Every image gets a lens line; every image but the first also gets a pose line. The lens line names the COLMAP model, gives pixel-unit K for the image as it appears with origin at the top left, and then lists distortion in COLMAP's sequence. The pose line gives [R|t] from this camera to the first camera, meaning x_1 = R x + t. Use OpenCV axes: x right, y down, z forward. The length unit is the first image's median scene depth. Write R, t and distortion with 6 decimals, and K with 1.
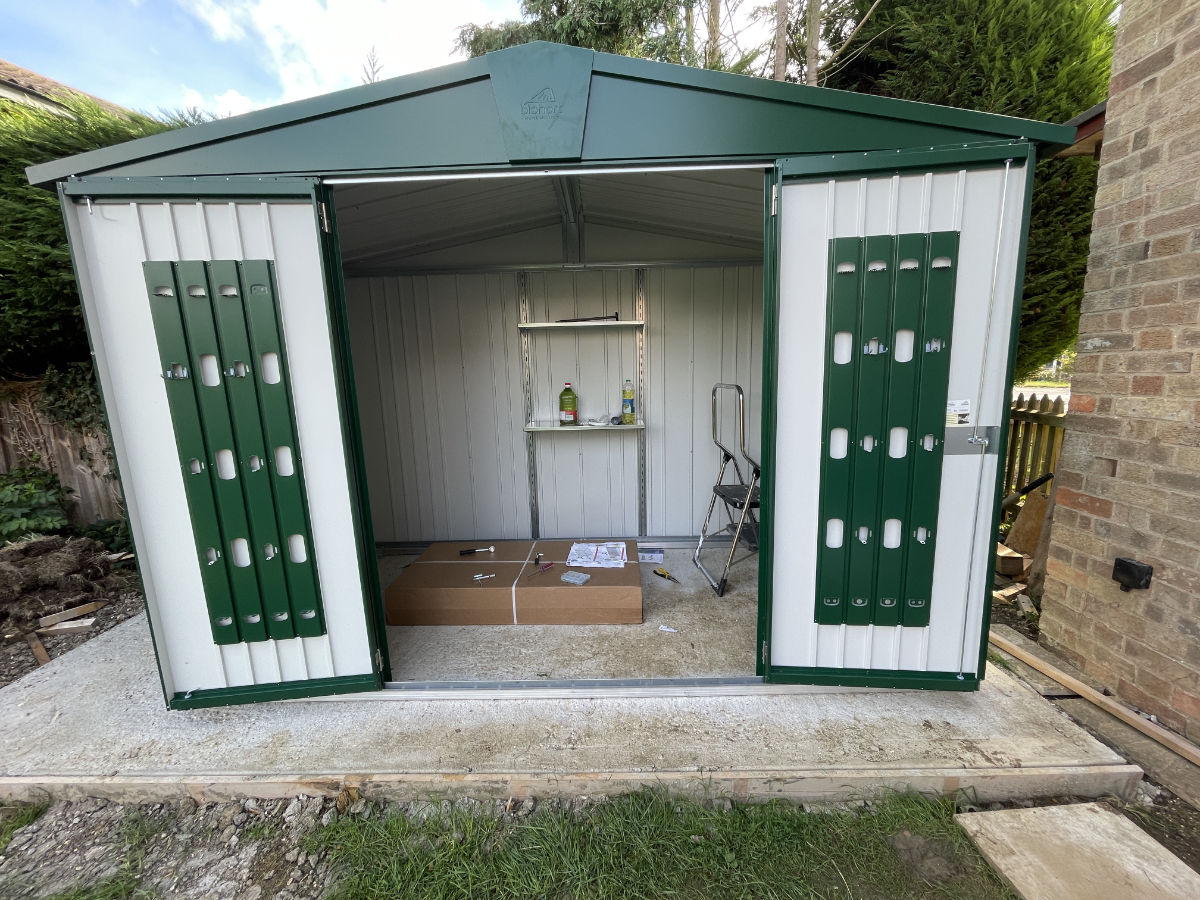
lens RADIAL K [[492.6, 0, 600.0], [0, 492.6, 450.0], [0, 0, 1]] dist [-0.000908, -0.000602]
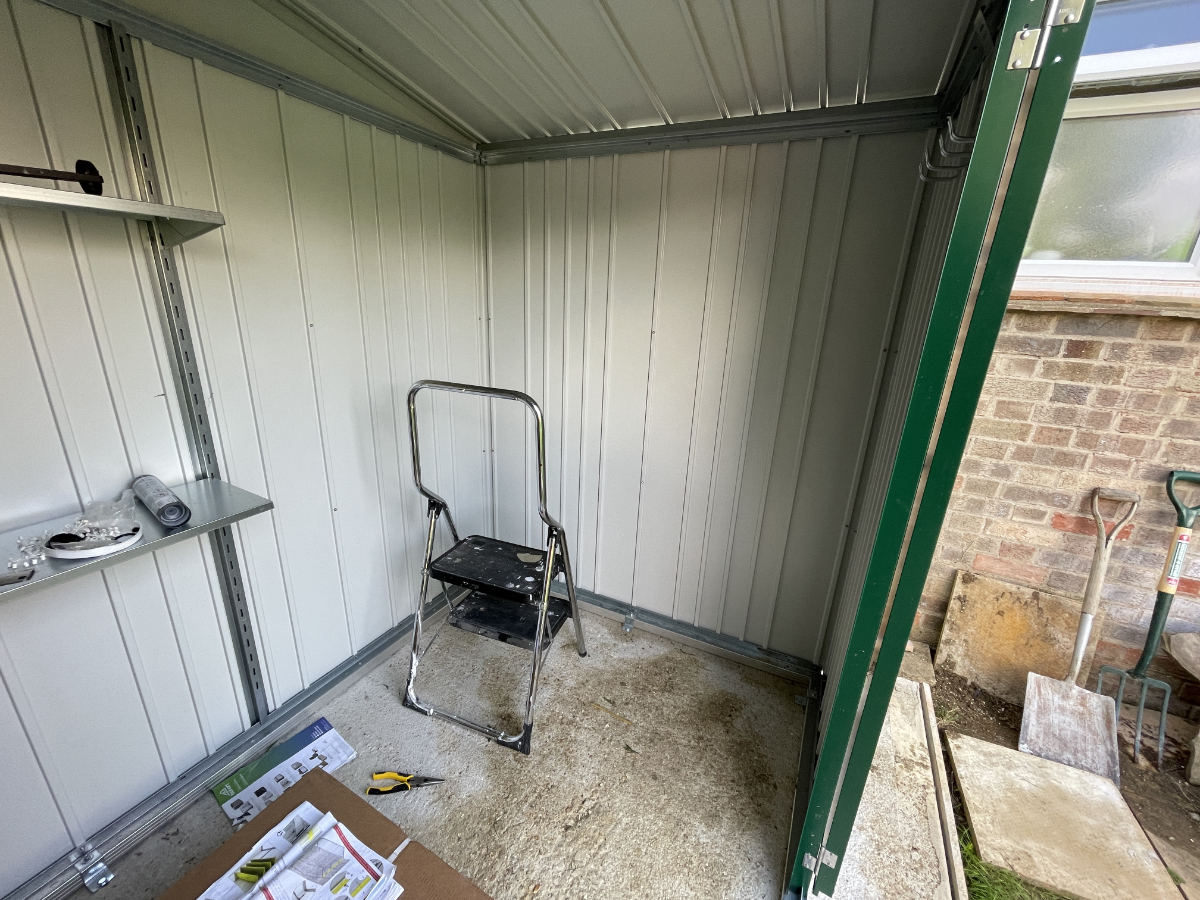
lens RADIAL K [[492.6, 0, 600.0], [0, 492.6, 450.0], [0, 0, 1]] dist [-0.000908, -0.000602]
pose [[0.438876, -0.228116, 0.869110, -0.228957], [0.090740, 0.973545, 0.209706, -0.266697], [-0.893954, -0.013172, 0.447964, 1.068382]]
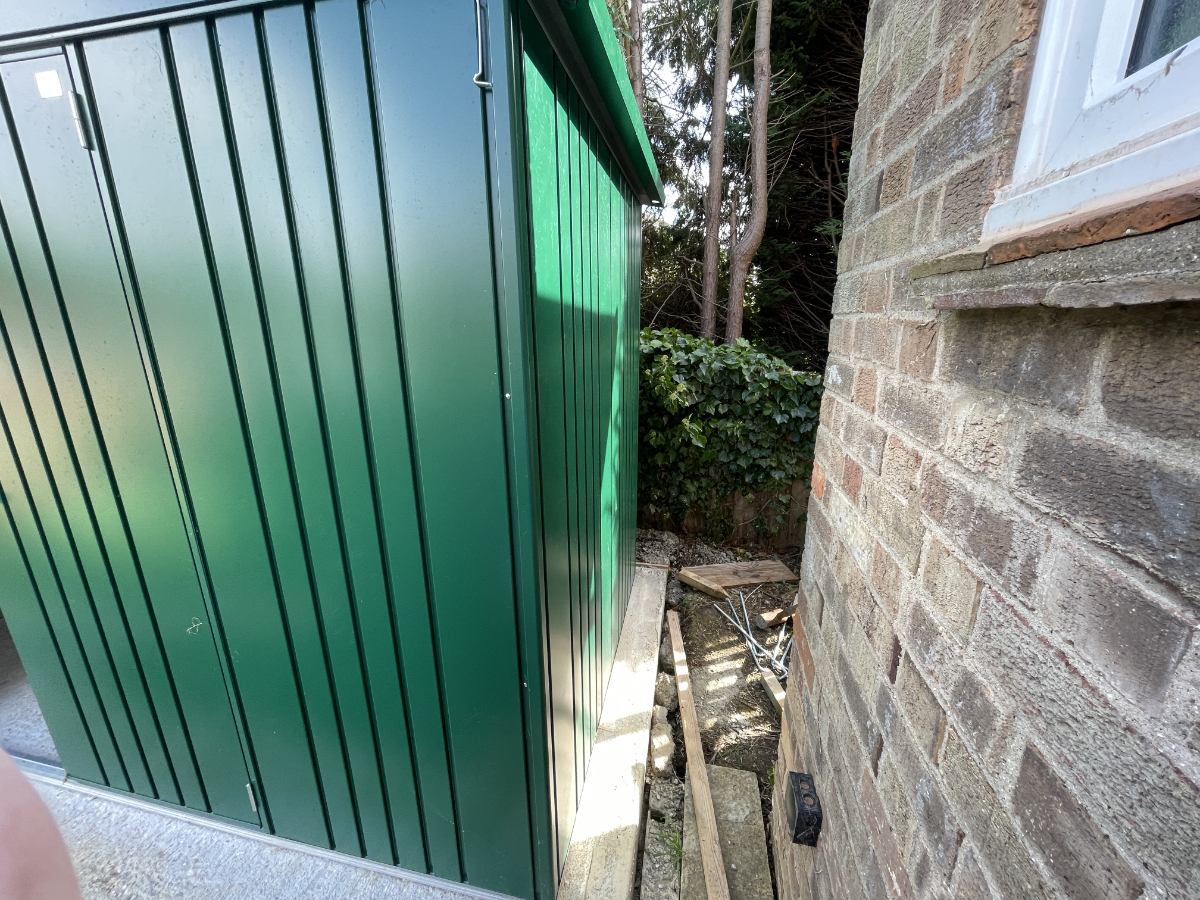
lens RADIAL K [[492.6, 0, 600.0], [0, 492.6, 450.0], [0, 0, 1]] dist [-0.000908, -0.000602]
pose [[0.982704, 0.072996, -0.170189, 0.993412], [-0.054378, 0.992264, 0.111606, -0.211372], [0.177019, -0.100421, 0.979071, 0.509804]]
